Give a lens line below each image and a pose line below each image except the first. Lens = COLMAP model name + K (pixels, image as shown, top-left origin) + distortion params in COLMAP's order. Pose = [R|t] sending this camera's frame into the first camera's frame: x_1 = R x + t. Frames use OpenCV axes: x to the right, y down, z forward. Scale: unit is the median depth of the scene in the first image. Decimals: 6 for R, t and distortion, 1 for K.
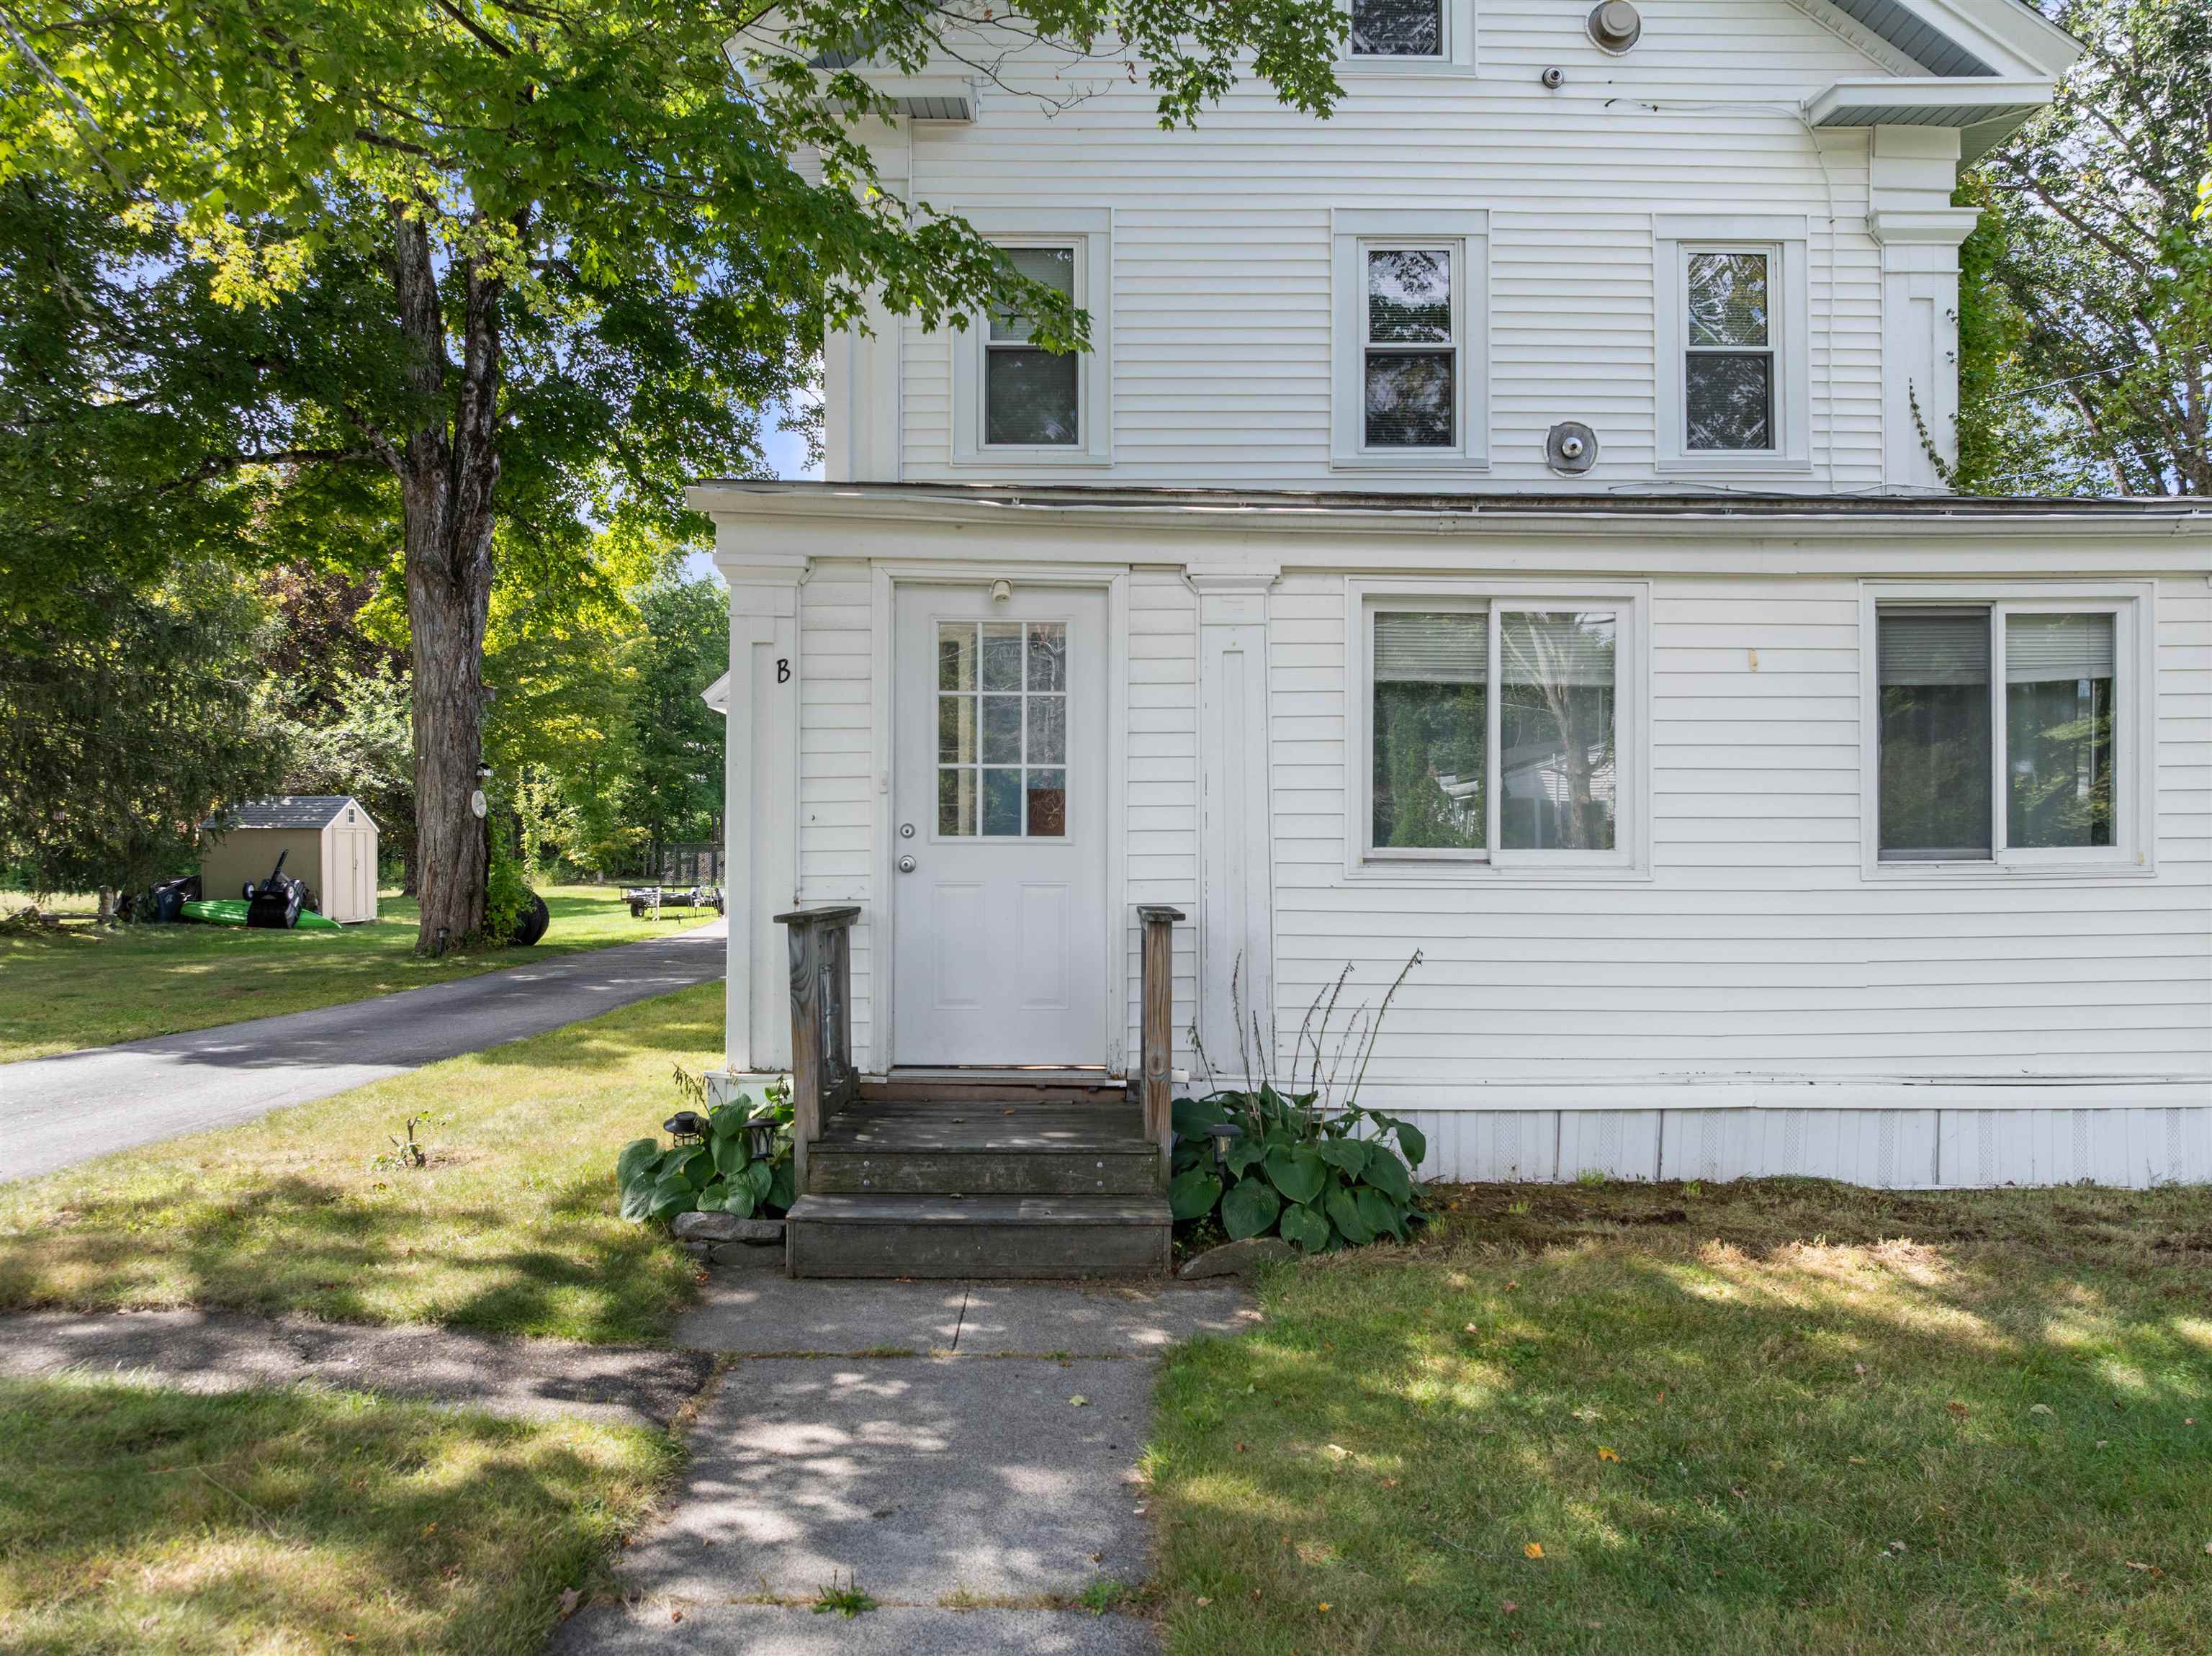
lens RADIAL K [[1585.3, 0, 1107.2], [0, 1585.3, 870.9], [0, 0, 1]] dist [-0.048755, 0.002068]
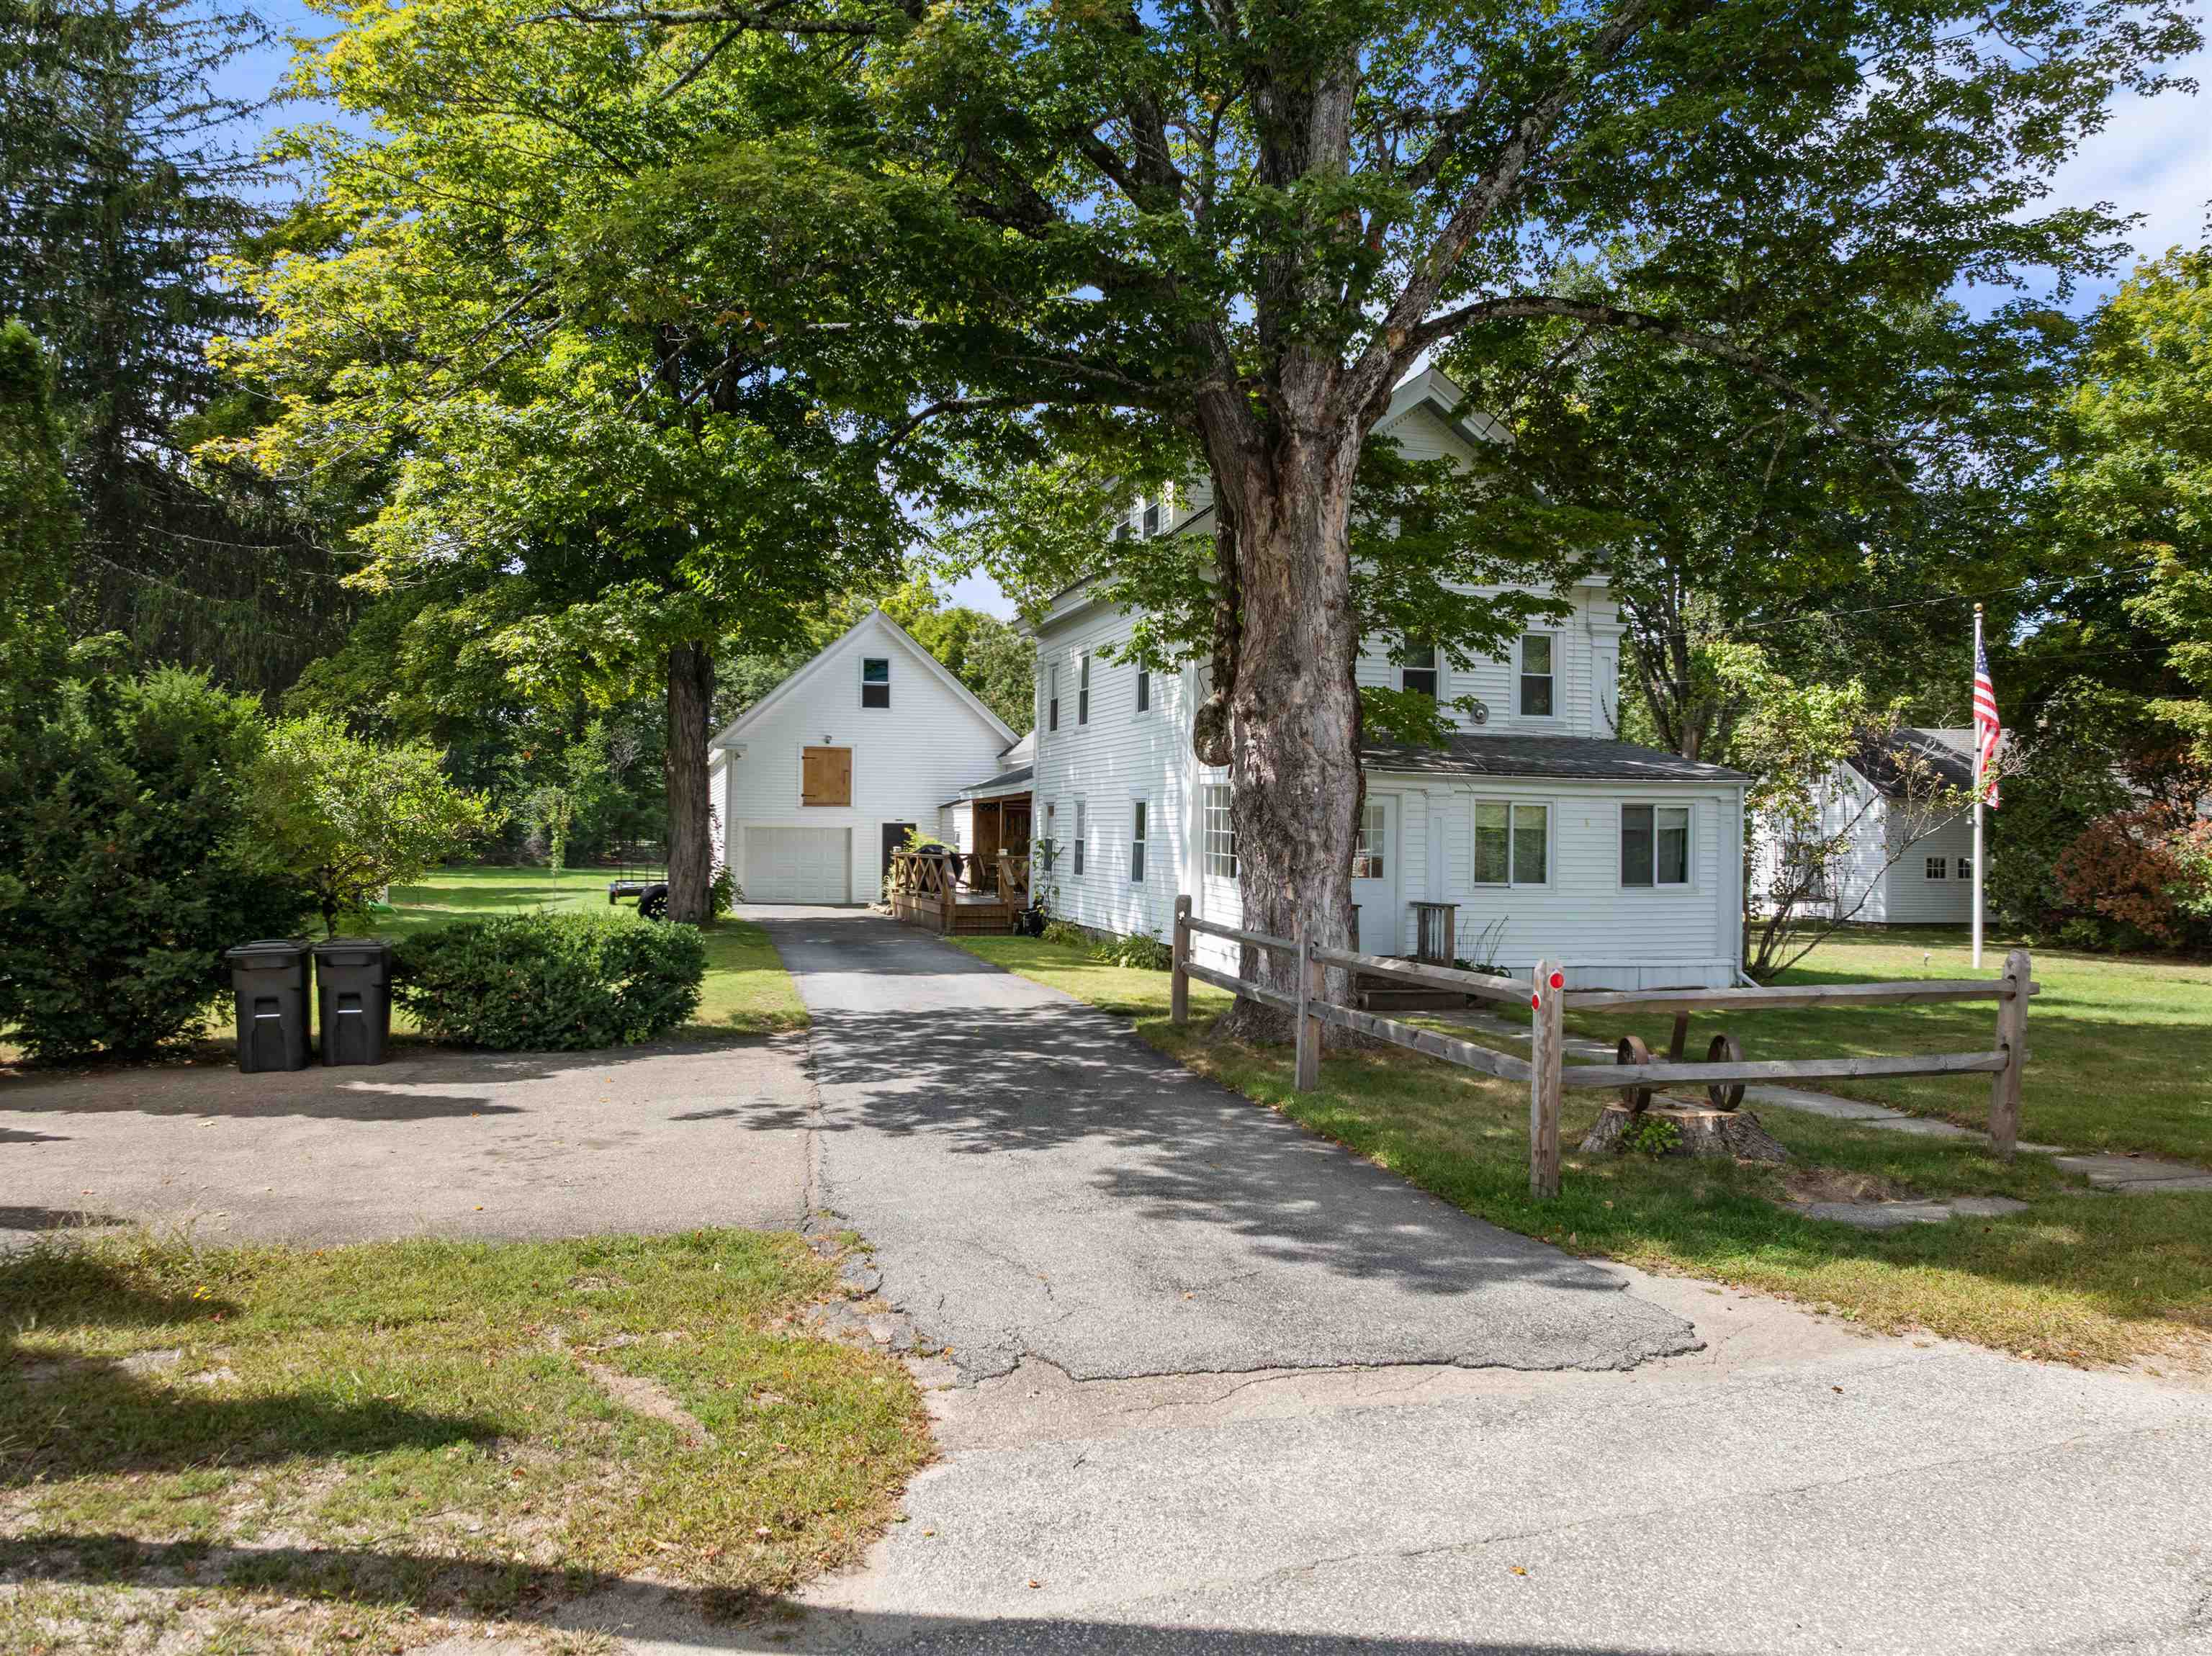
lens RADIAL K [[1556.7, 0, 1114.3], [0, 1556.7, 827.0], [0, 0, 1]] dist [-0.006436, -0.064525]
pose [[0.956685, 0.015941, 0.290688, -1.169172], [-0.010081, 0.999715, -0.021646, -0.042852], [-0.290950, 0.017778, 0.956573, -1.416061]]
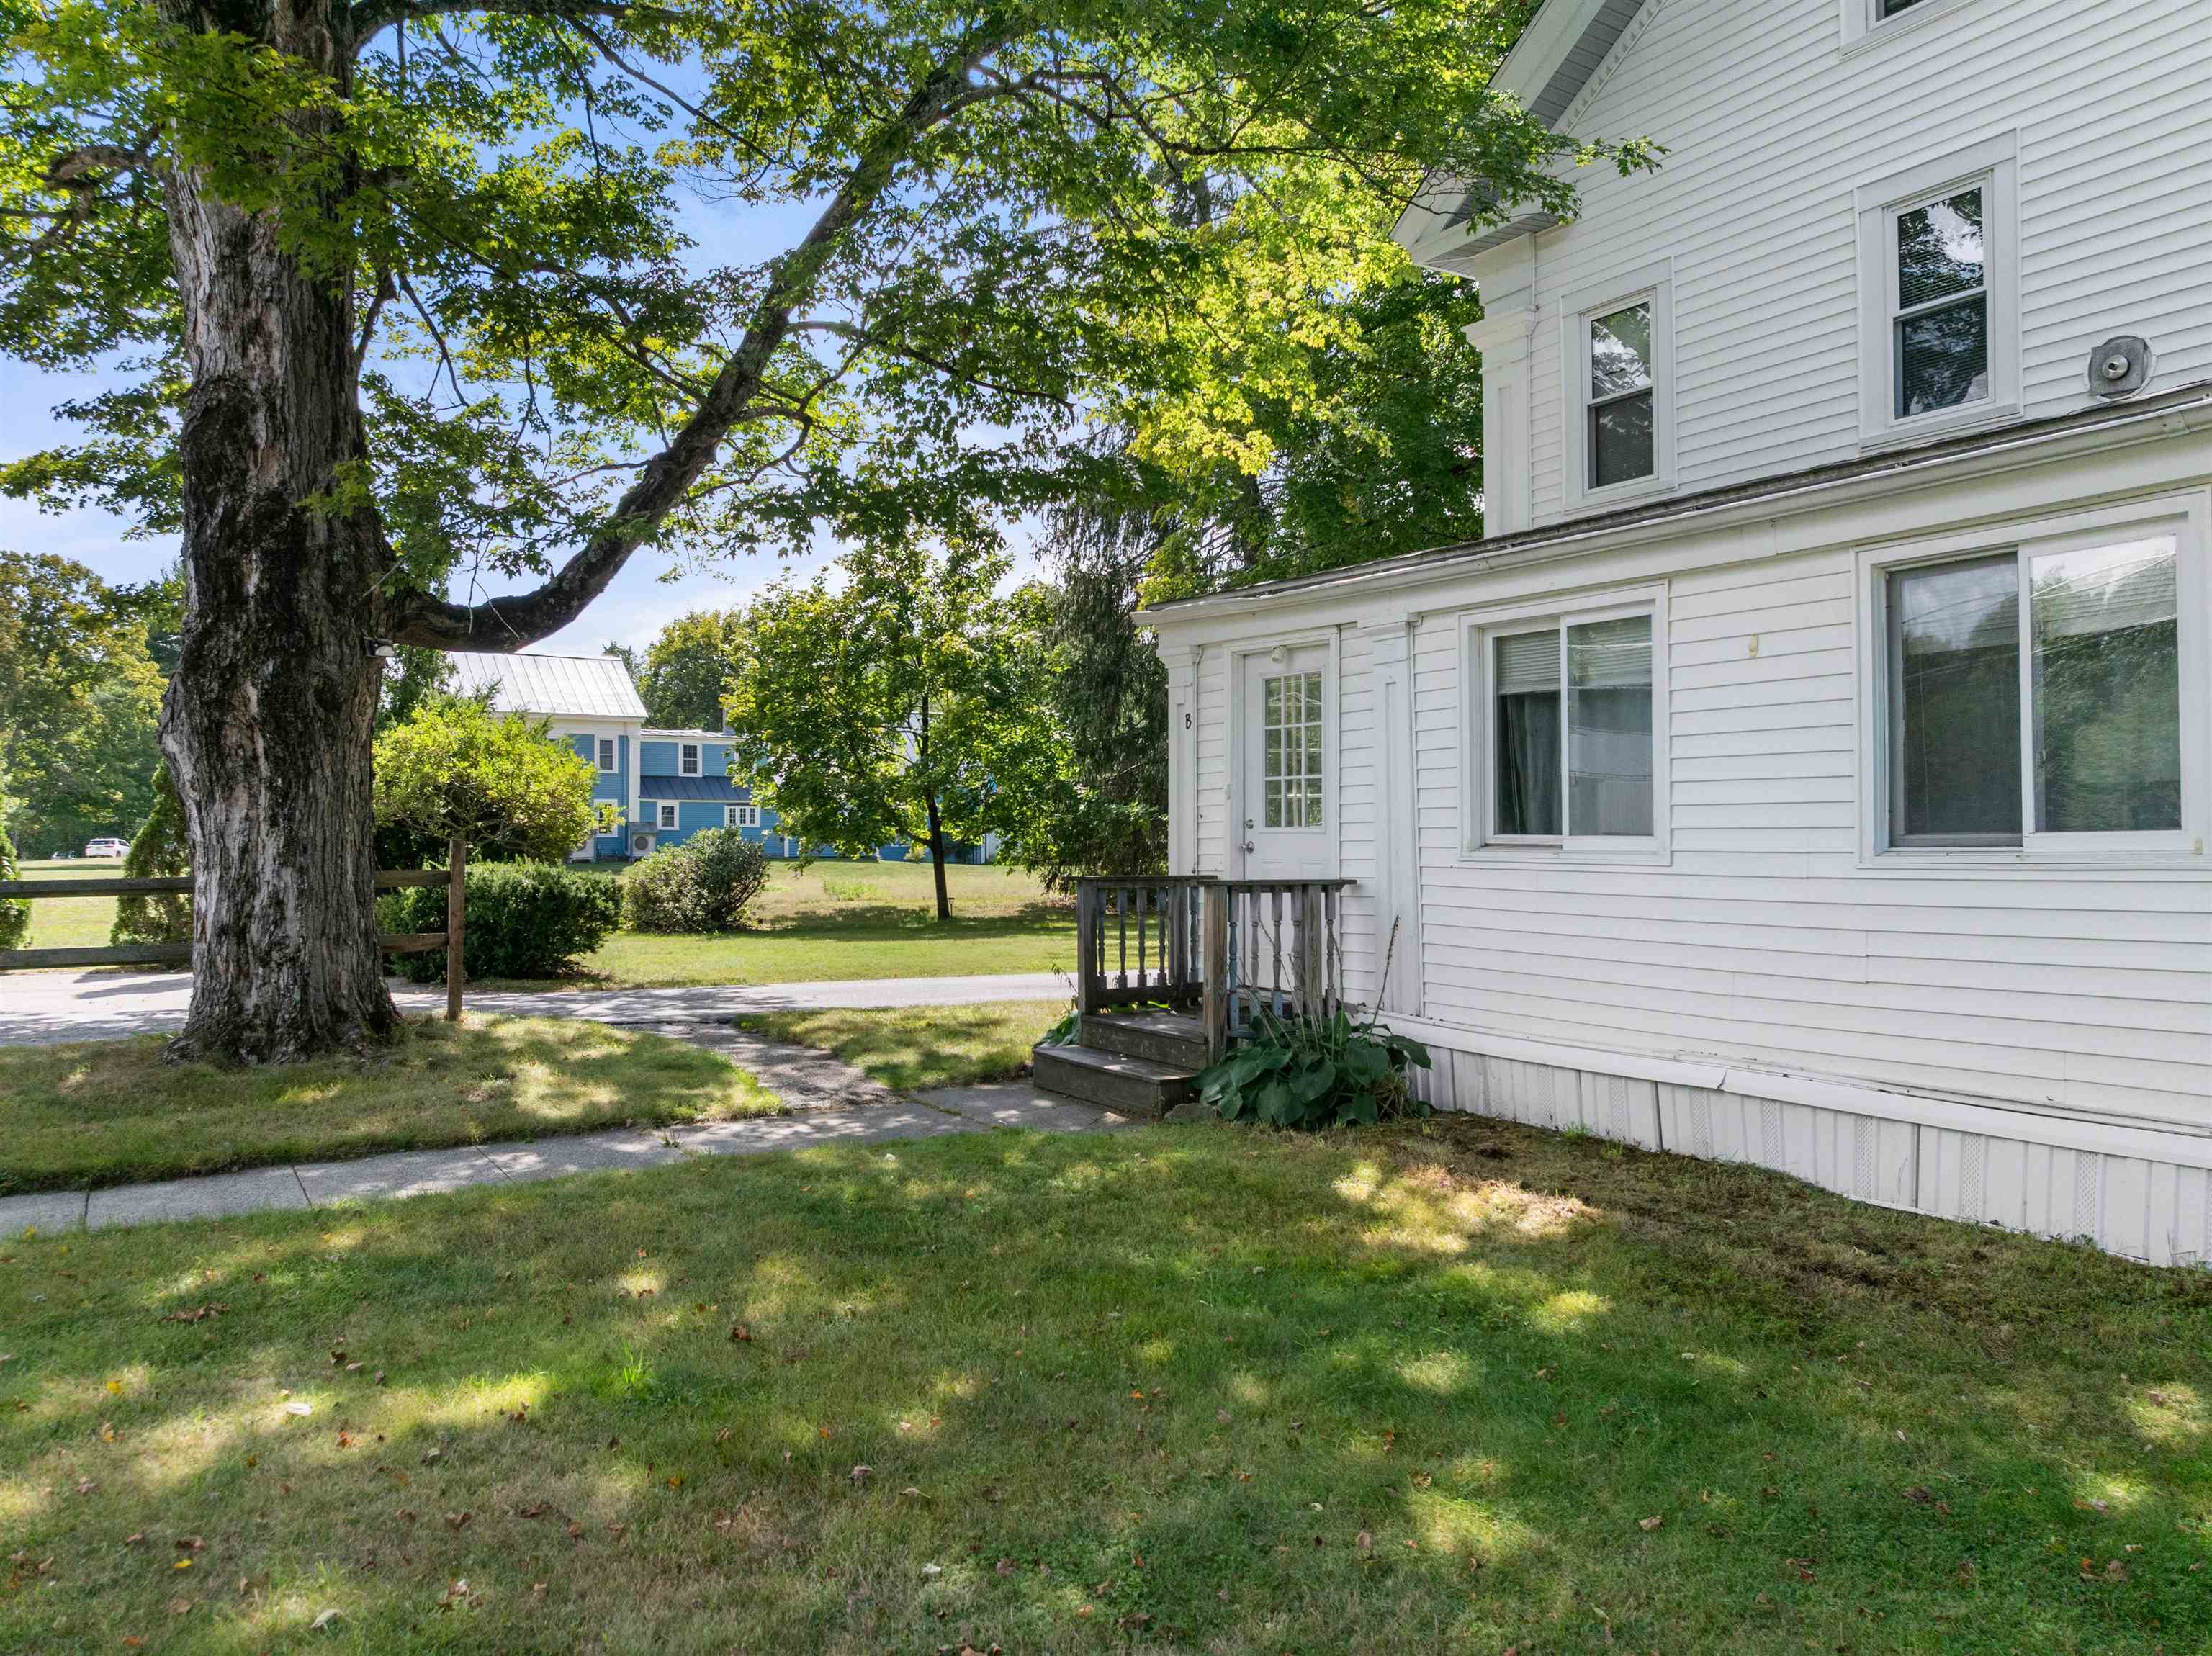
lens RADIAL K [[1558.0, 0, 1115.6], [0, 1558.0, 822.0], [0, 0, 1]] dist [-0.039401, 0.007001]
pose [[0.531828, -0.009446, -0.846800, 0.873140], [-0.006638, 0.999861, -0.015322, -0.003734], [0.846827, 0.013770, 0.531691, 0.113768]]
